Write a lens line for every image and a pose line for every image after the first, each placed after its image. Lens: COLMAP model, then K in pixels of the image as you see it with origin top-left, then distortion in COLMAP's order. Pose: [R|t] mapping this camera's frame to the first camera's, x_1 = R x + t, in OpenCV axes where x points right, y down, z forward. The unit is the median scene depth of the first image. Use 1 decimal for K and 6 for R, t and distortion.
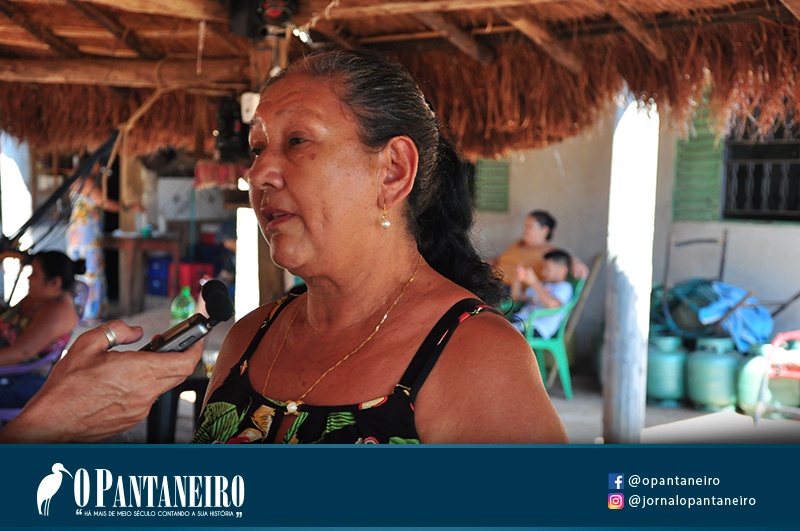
lens RADIAL K [[1558.1, 0, 390.1], [0, 1558.1, 266.0], [0, 0, 1]] dist [0.387259, 0.461521]
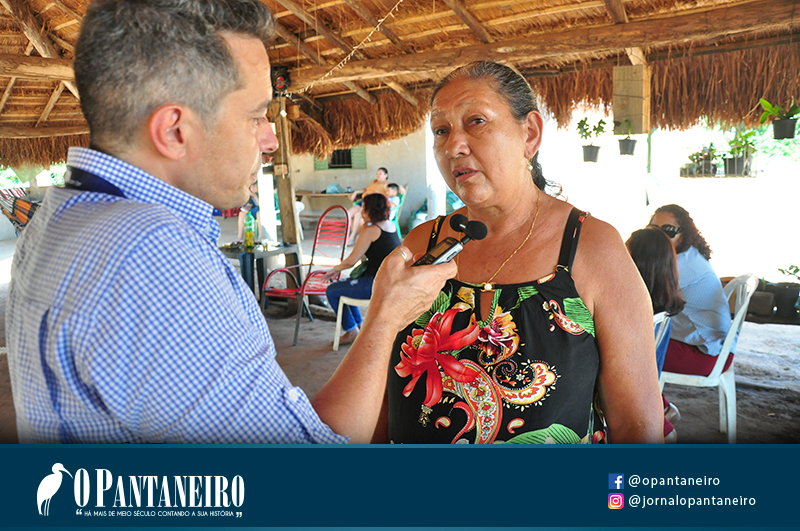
lens RADIAL K [[620.9, 0, 396.8], [0, 620.9, 269.0], [0, 0, 1]] dist [-0.167845, 0.124764]
pose [[0.984578, -0.090995, 0.149420, -0.057992], [0.071752, 0.988982, 0.129484, -0.003479], [-0.159556, -0.116766, 0.980259, 0.089807]]
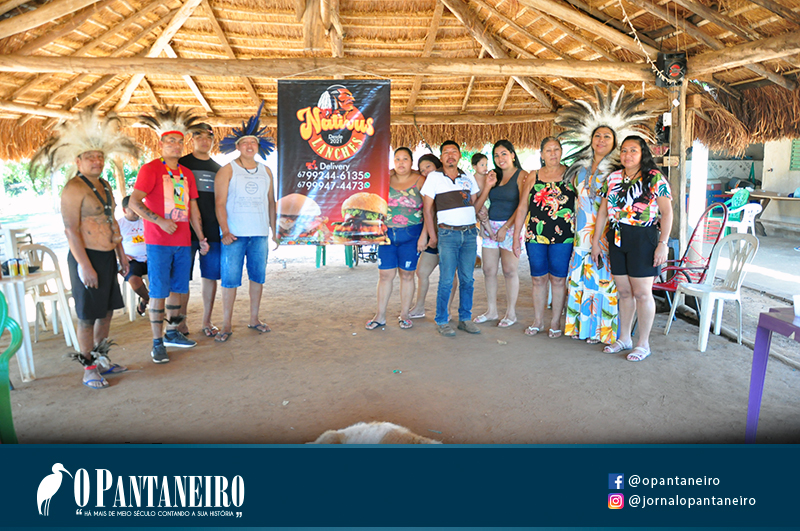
lens RADIAL K [[625.4, 0, 396.3], [0, 625.4, 268.1], [0, 0, 1]] dist [-0.166342, 0.137925]
pose [[0.799157, 0.067677, -0.597301, 0.121657], [-0.003358, 0.994129, 0.108147, 0.014843], [0.601113, -0.084421, 0.794692, 0.083643]]
